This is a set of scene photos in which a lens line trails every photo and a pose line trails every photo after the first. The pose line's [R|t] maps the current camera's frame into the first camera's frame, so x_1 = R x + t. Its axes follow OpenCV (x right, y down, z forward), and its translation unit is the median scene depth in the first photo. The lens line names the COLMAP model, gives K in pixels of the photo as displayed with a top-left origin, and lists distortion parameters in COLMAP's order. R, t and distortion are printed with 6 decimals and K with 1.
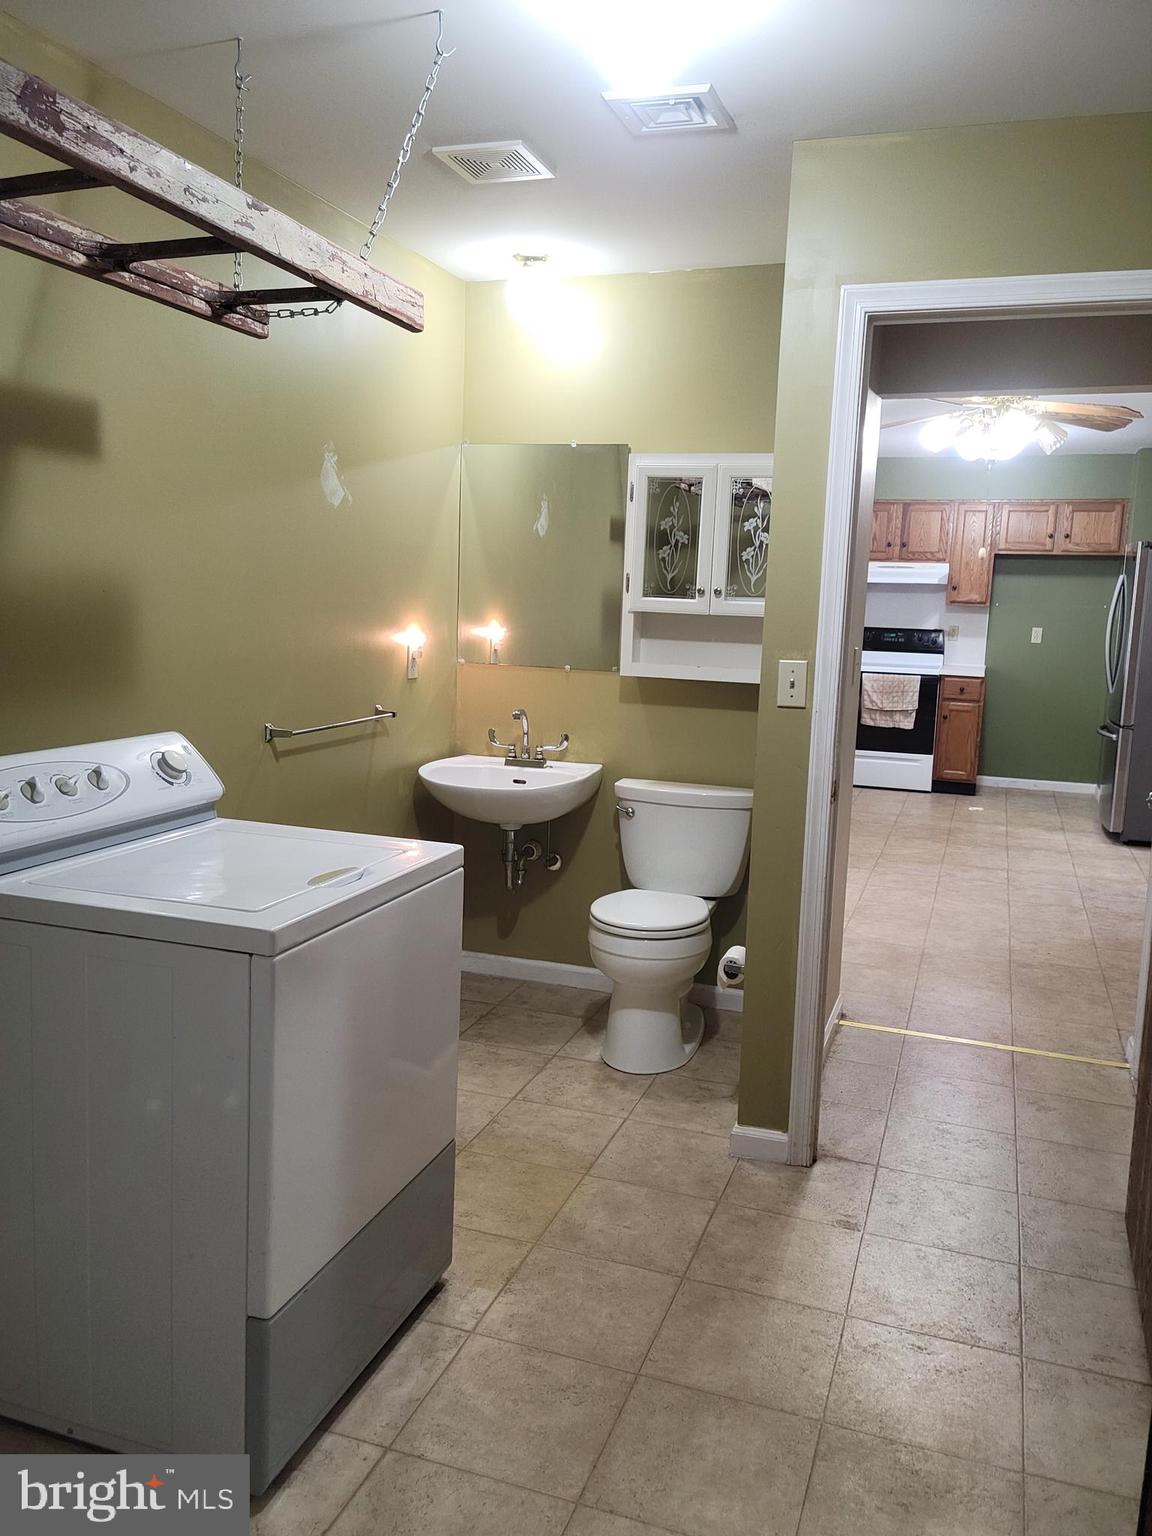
lens RADIAL K [[1249.2, 0, 581.9], [0, 1249.2, 760.7], [0, 0, 1]] dist [0.087482, 0.001988]
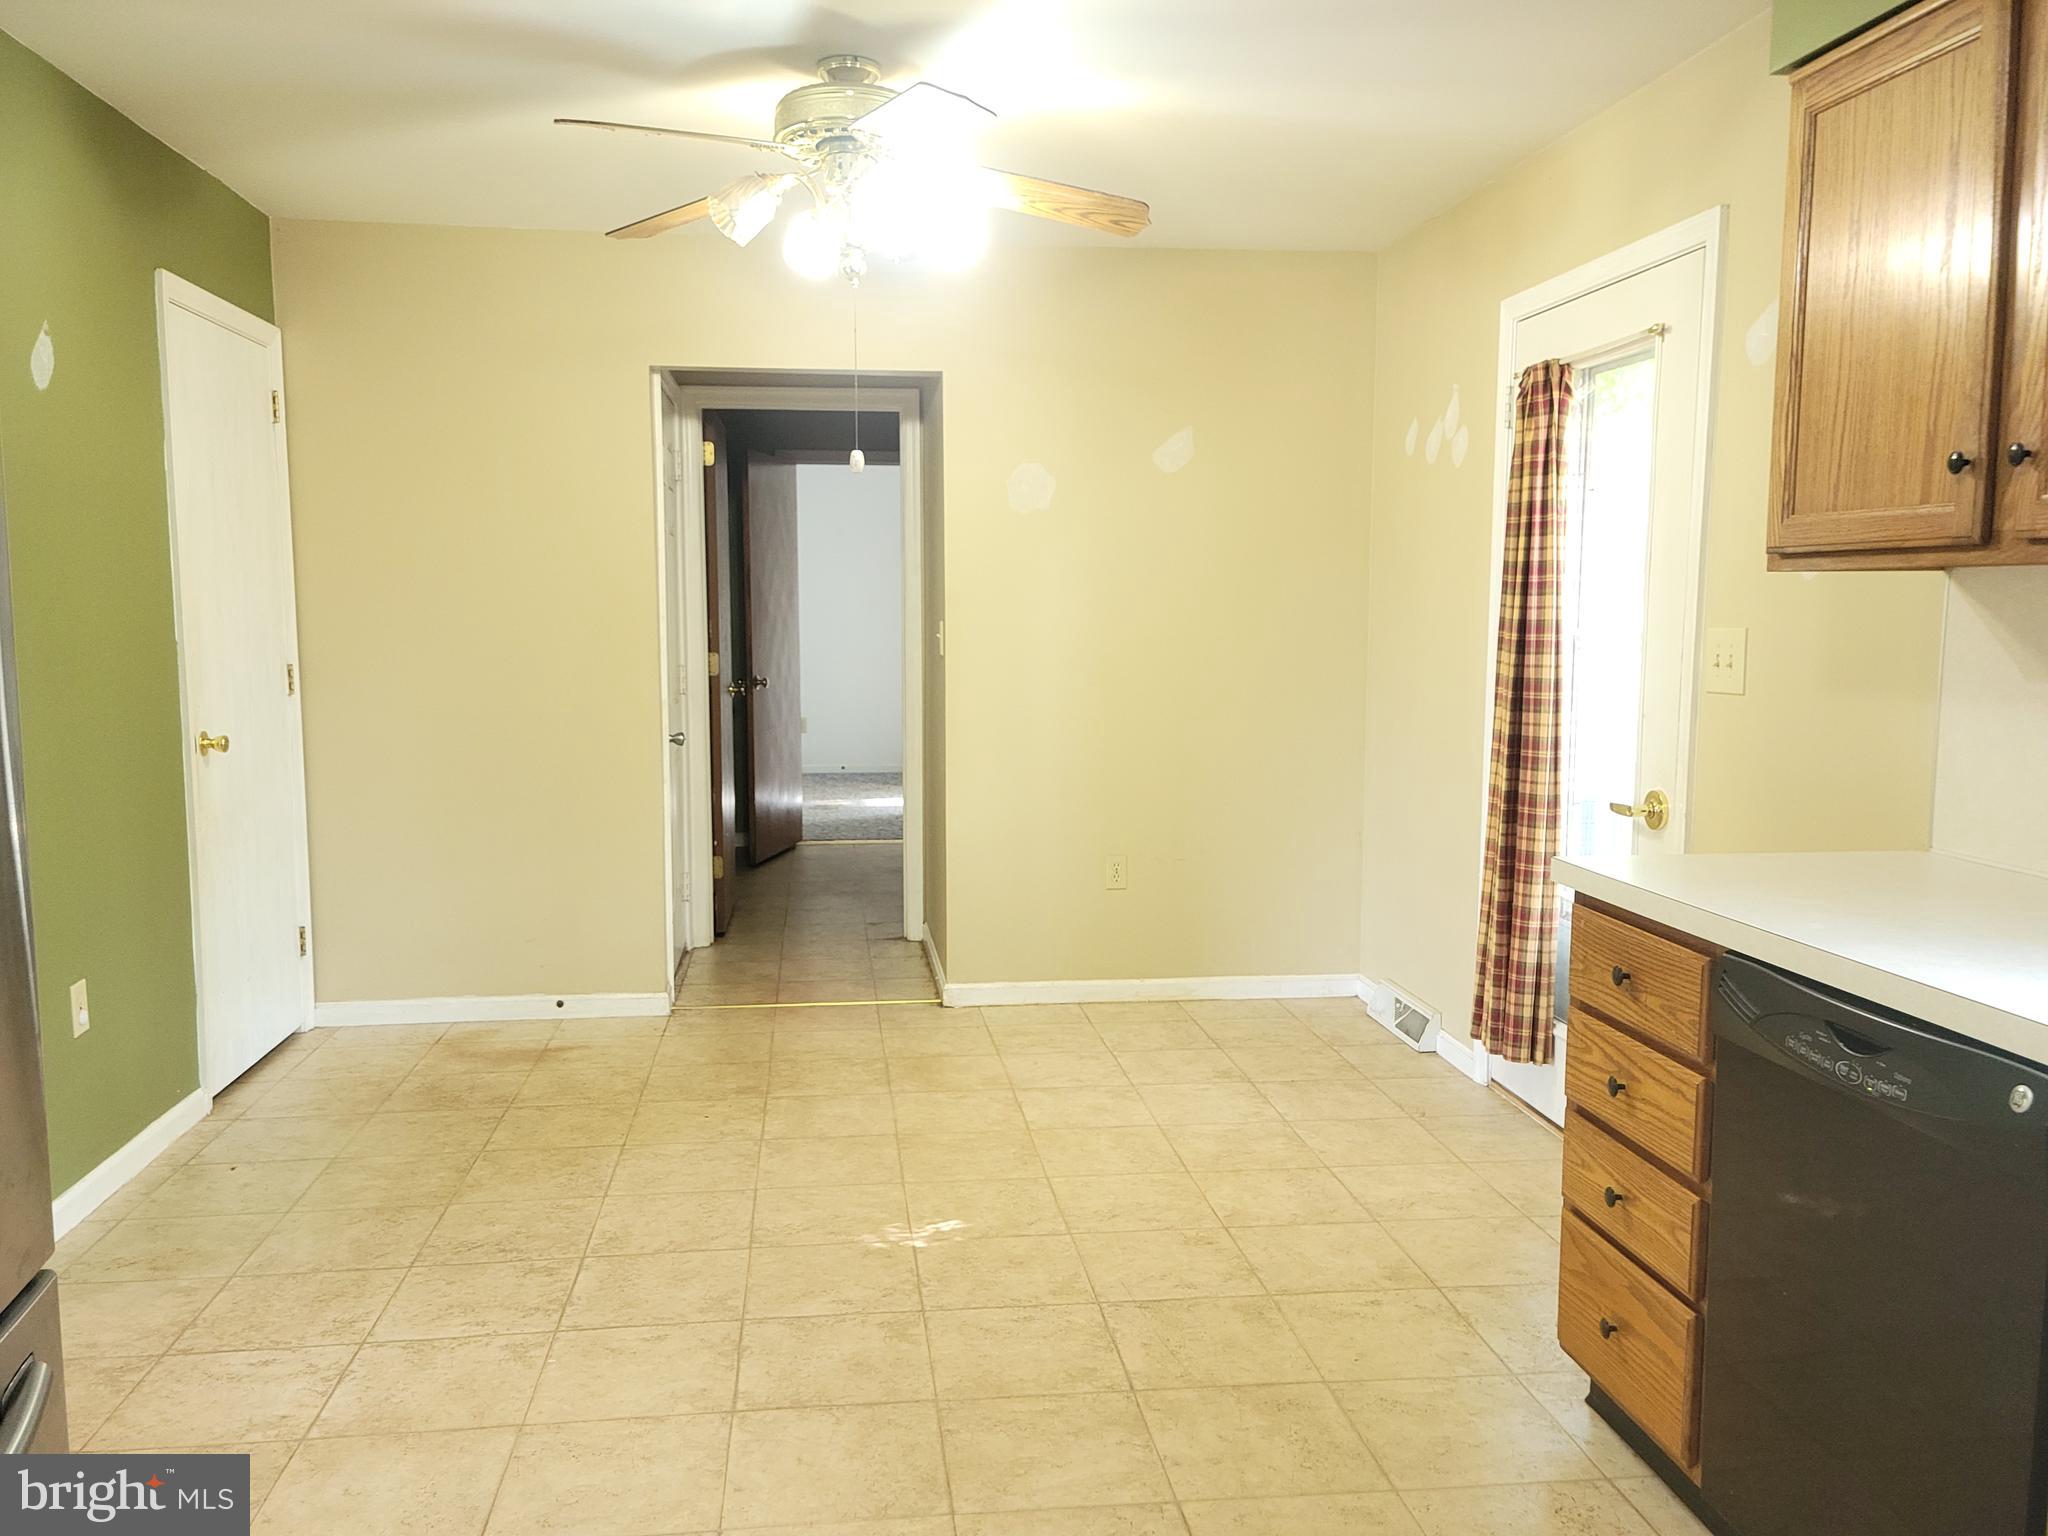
lens RADIAL K [[1625.3, 0, 1014.4], [0, 1625.3, 777.2], [0, 0, 1]] dist [0.079244, 0.004182]
pose [[-0.903871, 0.011960, -0.427638, 0.327723], [-0.089258, 0.972338, 0.215851, -0.115606], [0.418391, 0.233272, -0.877800, 0.988637]]
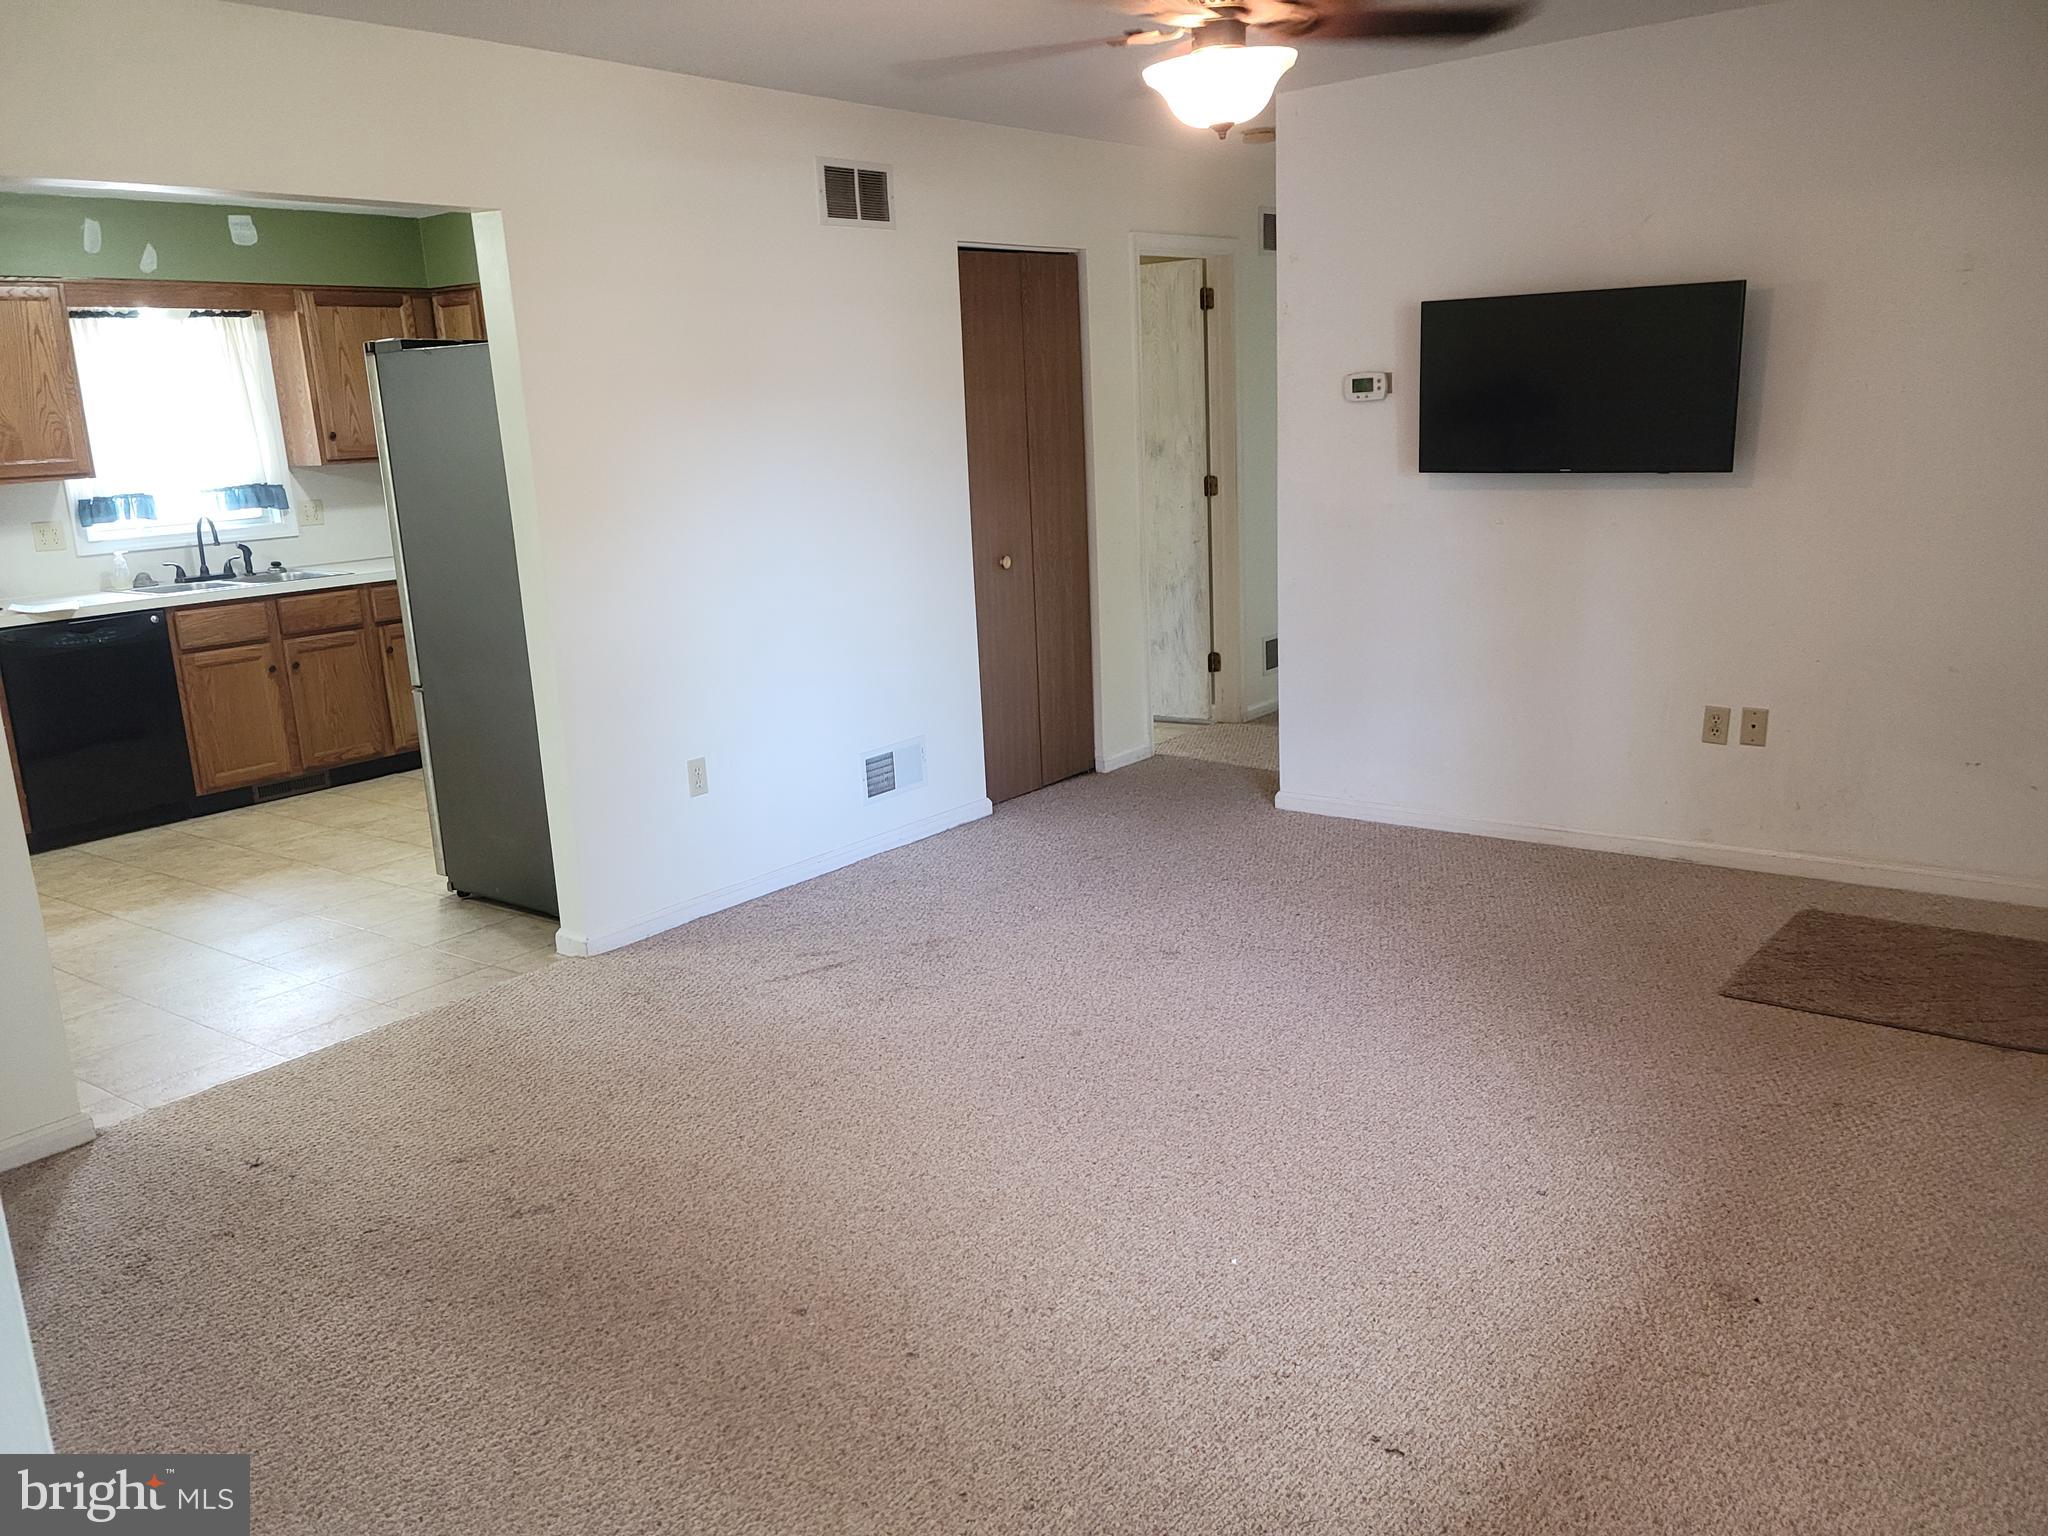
lens RADIAL K [[1627.0, 0, 1027.3], [0, 1627.0, 806.2], [0, 0, 1]] dist [0.102024, -0.118259]
pose [[0.939786, 0.002112, -0.341757, 0.745297], [0.033627, 0.994557, 0.098615, -0.030201], [0.340105, -0.104169, 0.934600, 0.339711]]
